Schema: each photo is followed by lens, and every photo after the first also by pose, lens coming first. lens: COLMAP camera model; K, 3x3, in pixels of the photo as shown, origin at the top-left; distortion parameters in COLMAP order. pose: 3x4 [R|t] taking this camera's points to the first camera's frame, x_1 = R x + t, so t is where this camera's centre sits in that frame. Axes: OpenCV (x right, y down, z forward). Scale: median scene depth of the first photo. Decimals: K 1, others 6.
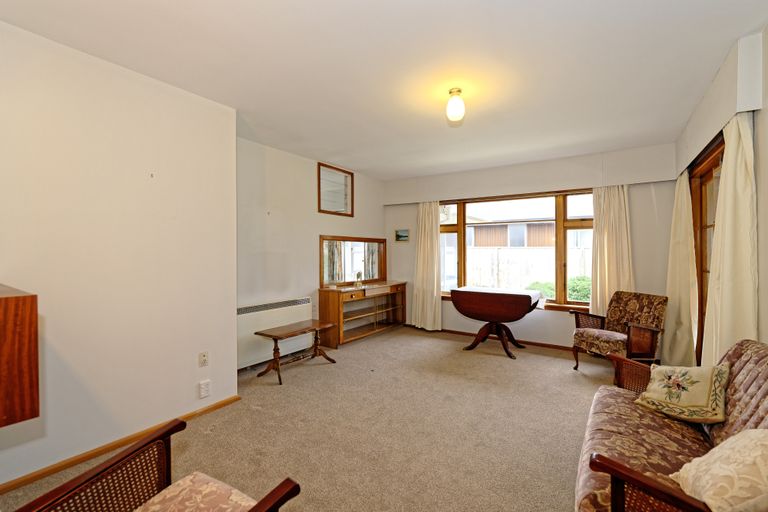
lens RADIAL K [[336.6, 0, 383.7], [0, 336.6, 254.6], [0, 0, 1]] dist [-0.000042, 0.000114]
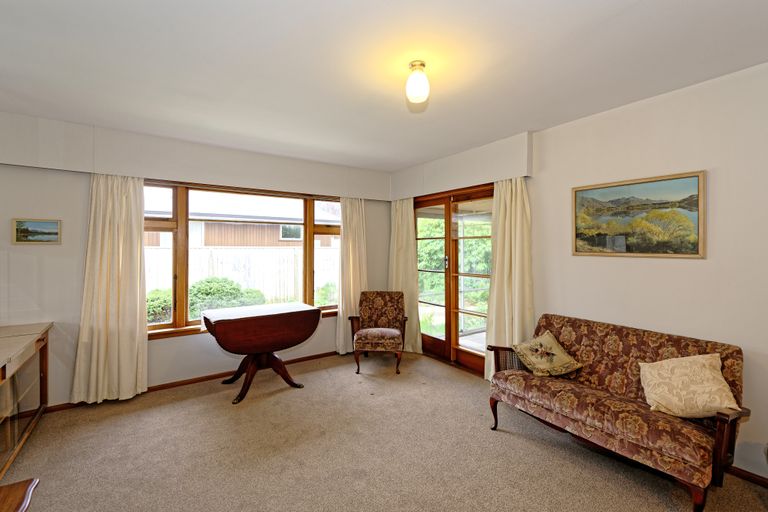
lens RADIAL K [[336.6, 0, 406.6], [0, 336.6, 244.5], [0, 0, 1]] dist [-0.000042, 0.000114]
pose [[0.346392, 0.005844, 0.938072, -0.286674], [0.011744, 0.999875, -0.010565, -0.032823], [-0.938016, 0.014676, 0.346280, 0.413850]]
